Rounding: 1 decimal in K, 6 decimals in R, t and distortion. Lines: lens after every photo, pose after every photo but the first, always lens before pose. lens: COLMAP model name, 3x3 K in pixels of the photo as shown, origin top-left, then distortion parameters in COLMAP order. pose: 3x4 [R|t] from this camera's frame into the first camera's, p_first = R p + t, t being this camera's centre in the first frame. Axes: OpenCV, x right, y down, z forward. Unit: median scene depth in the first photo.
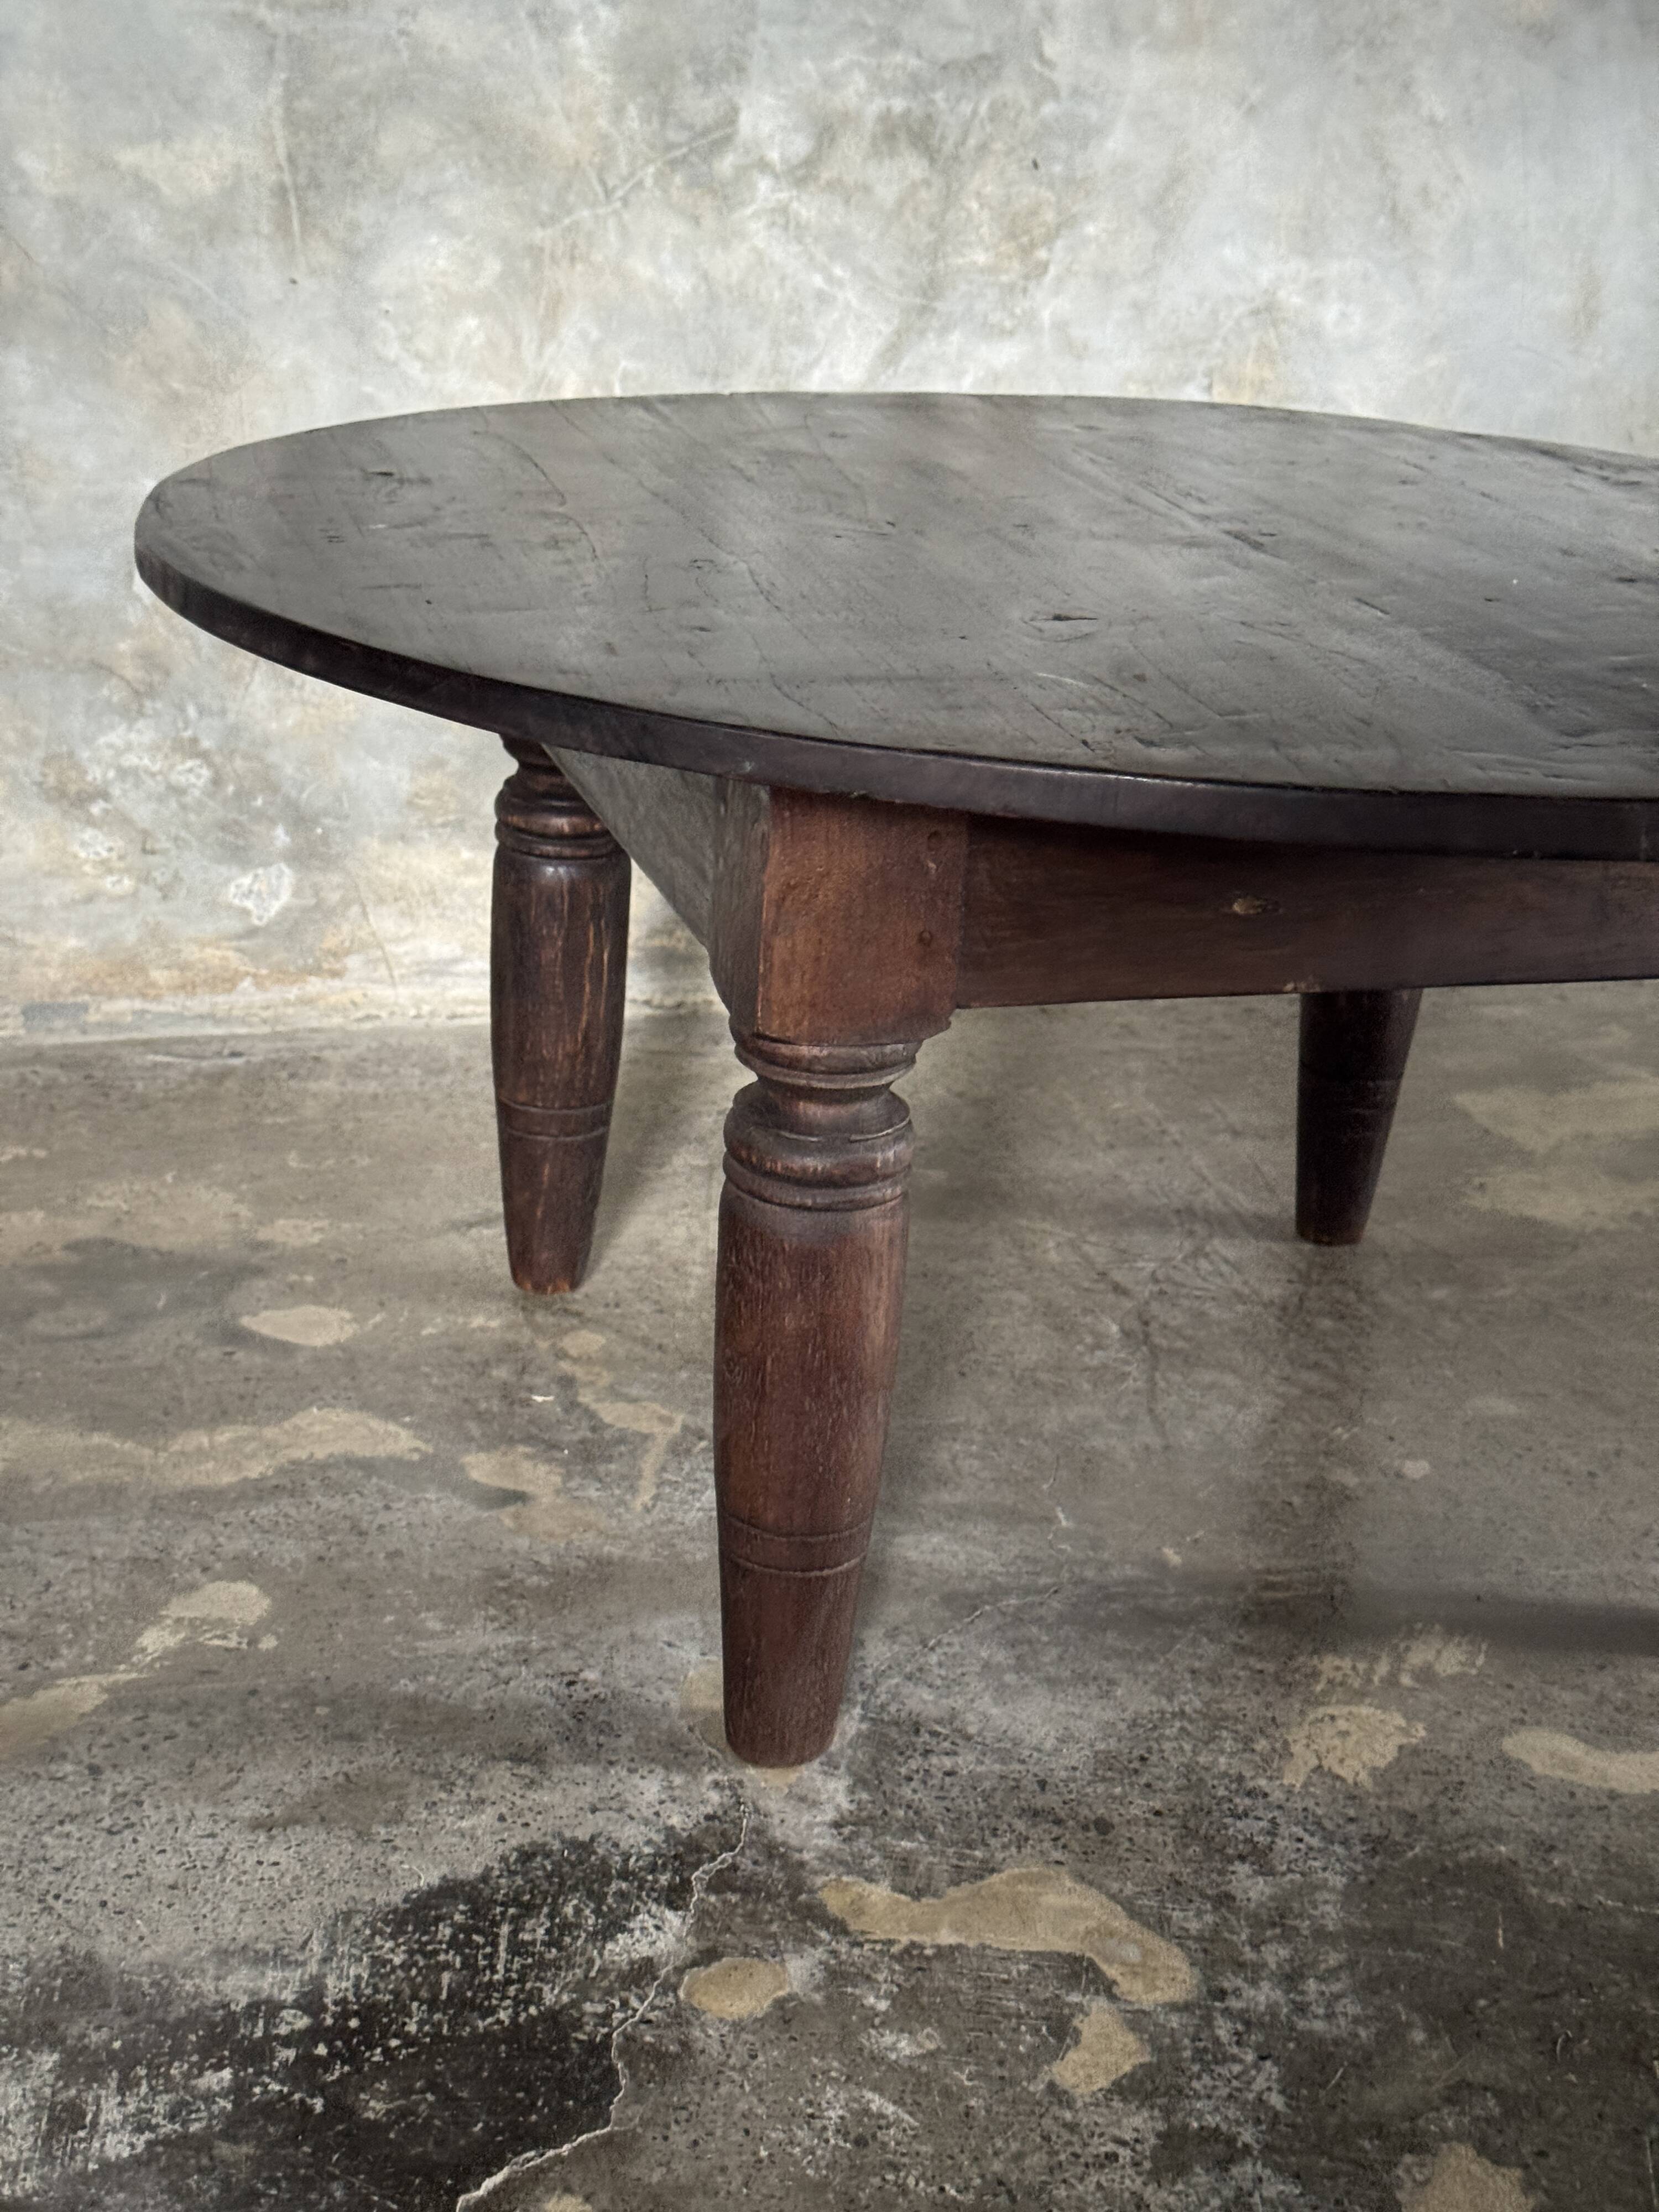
lens RADIAL K [[3115.6, 0, 849.2], [0, 3115.6, 1133.8], [0, 0, 1]] dist [0.126755, 0.000000]
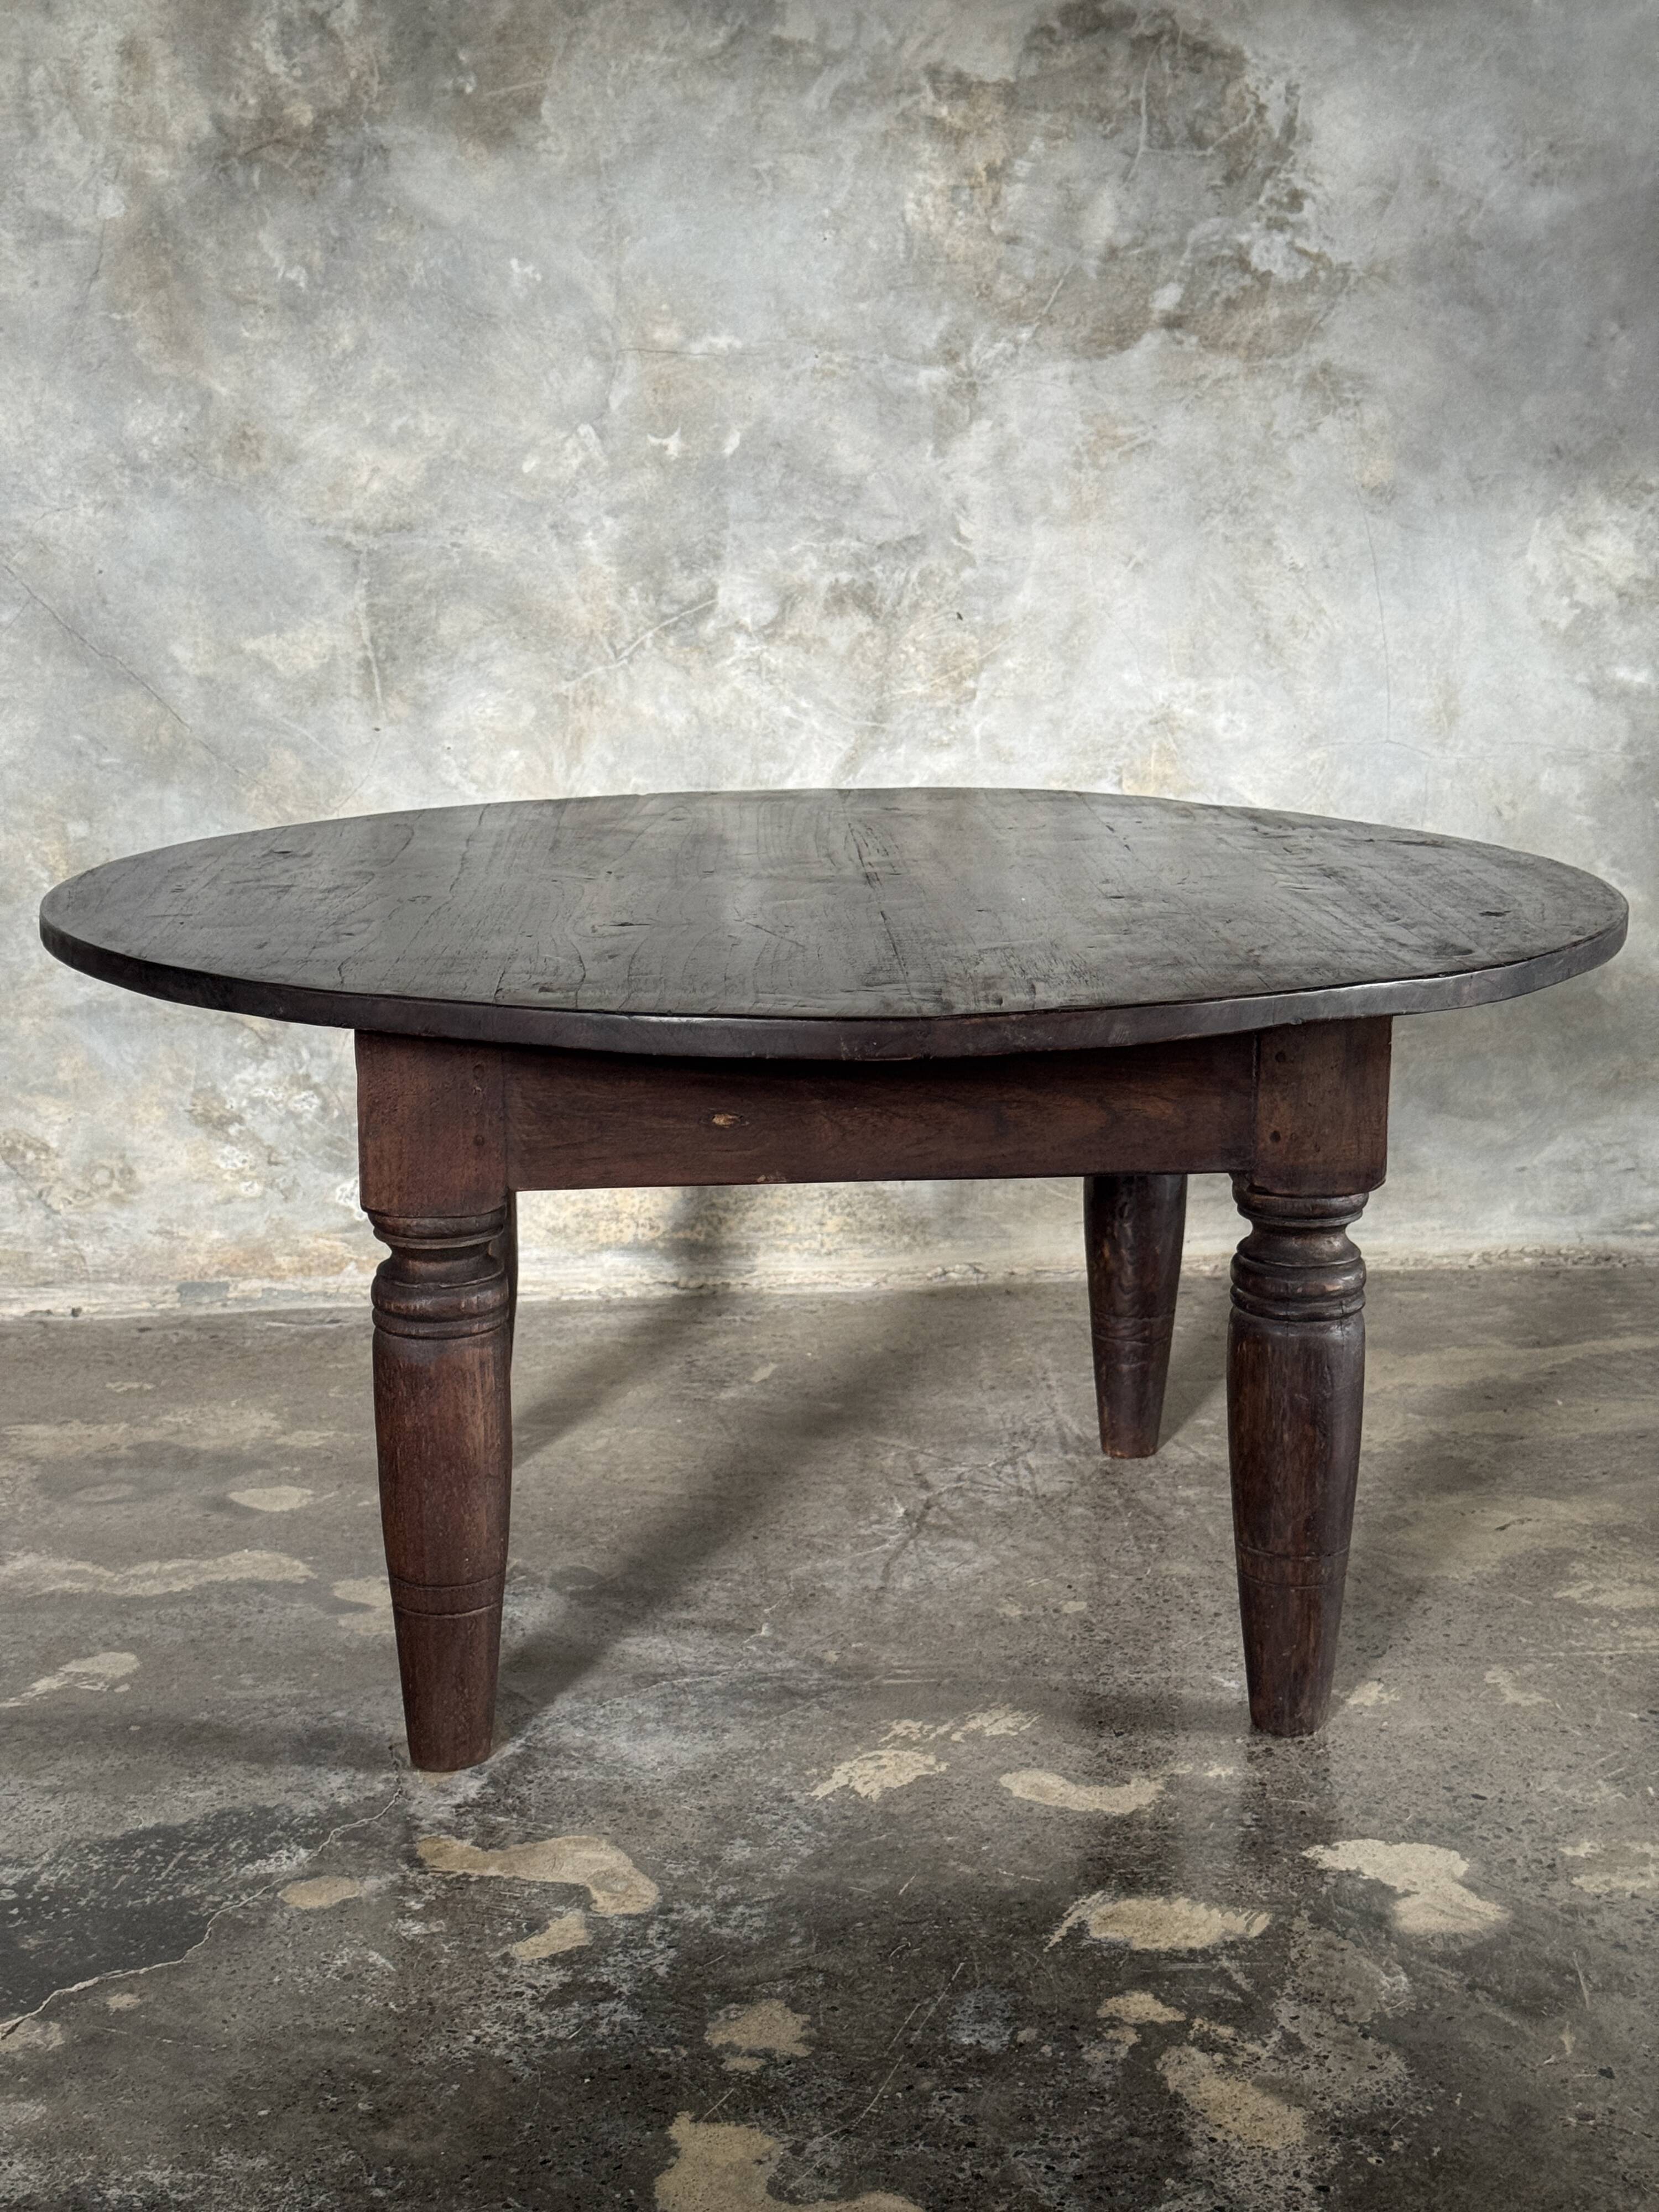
lens RADIAL K [[3115.6, 0, 837.1], [0, 3115.6, 1110.2], [0, 0, 1]] dist [0.126755, 0.000000]
pose [[0.978511, -0.016568, -0.205527, 0.282771], [-0.013793, 0.989275, -0.145415, 0.076134], [0.205732, 0.145125, 0.967788, -0.206397]]
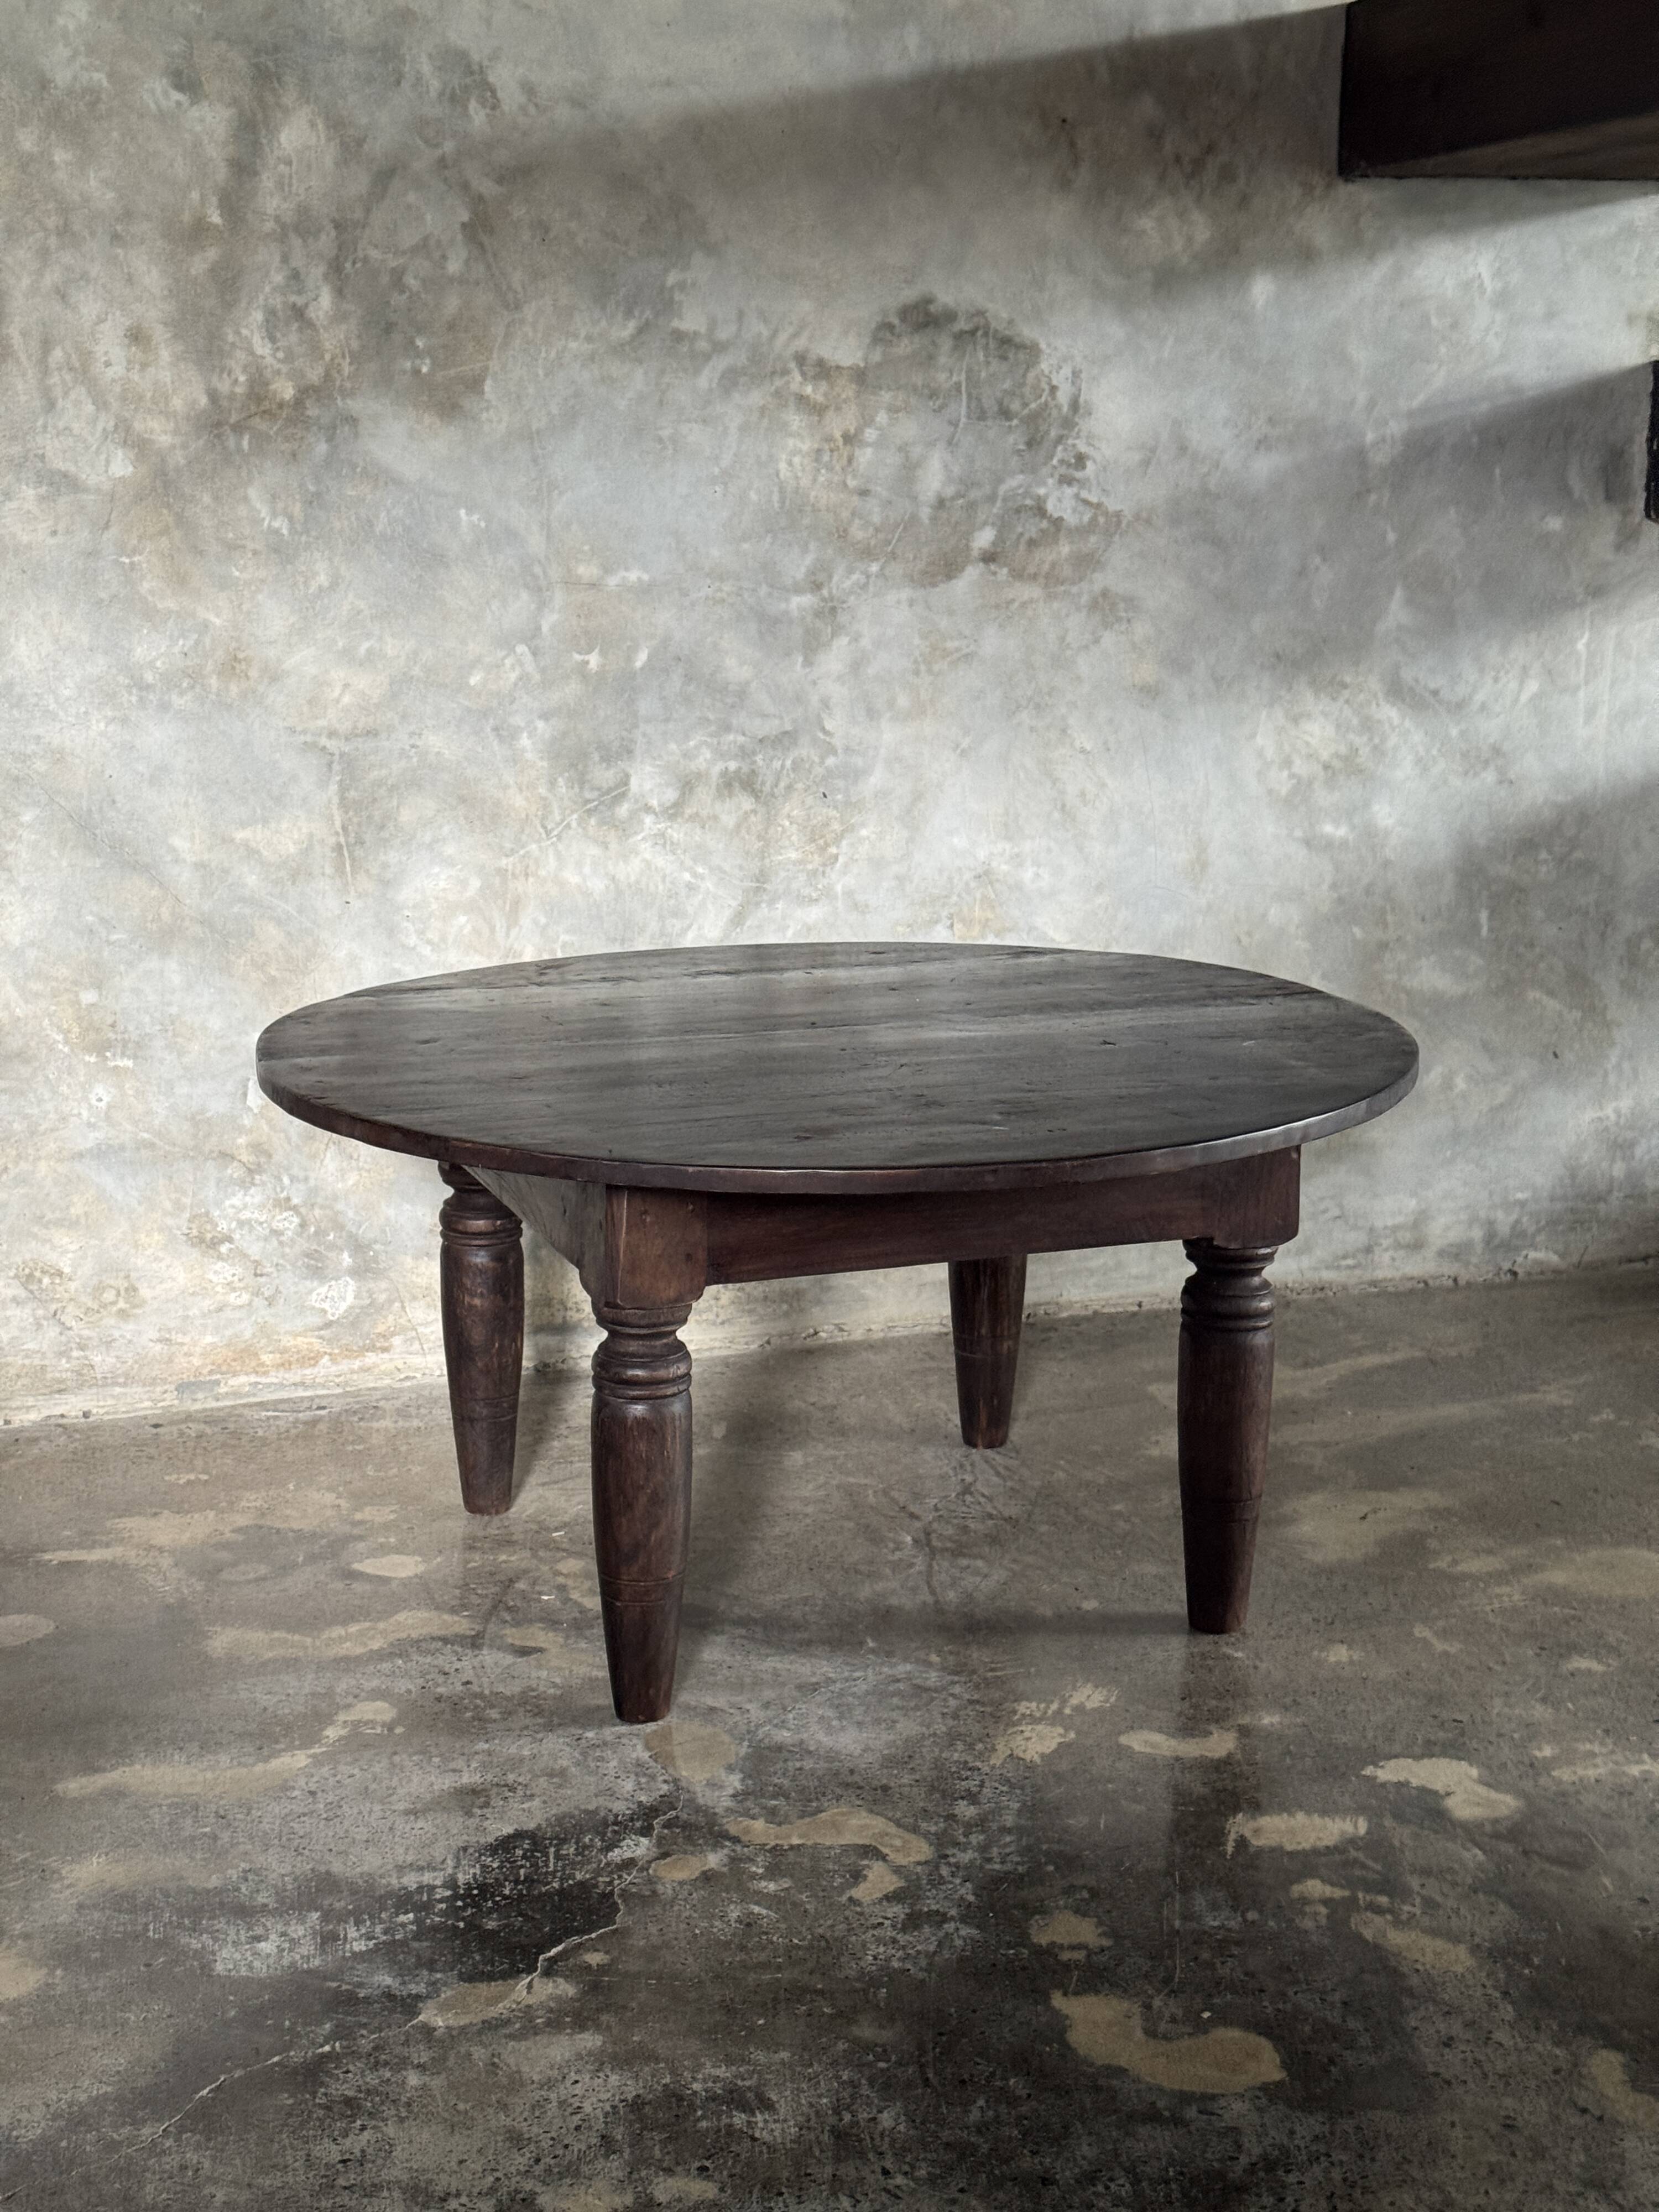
lens RADIAL K [[3115.6, 0, 836.4], [0, 3115.6, 1114.0], [0, 0, 1]] dist [0.126755, 0.000000]
pose [[0.998056, -0.058346, 0.021886, 0.023971], [0.060705, 0.989661, -0.129946, 0.047033], [-0.014078, 0.131022, 0.991280, -0.517635]]
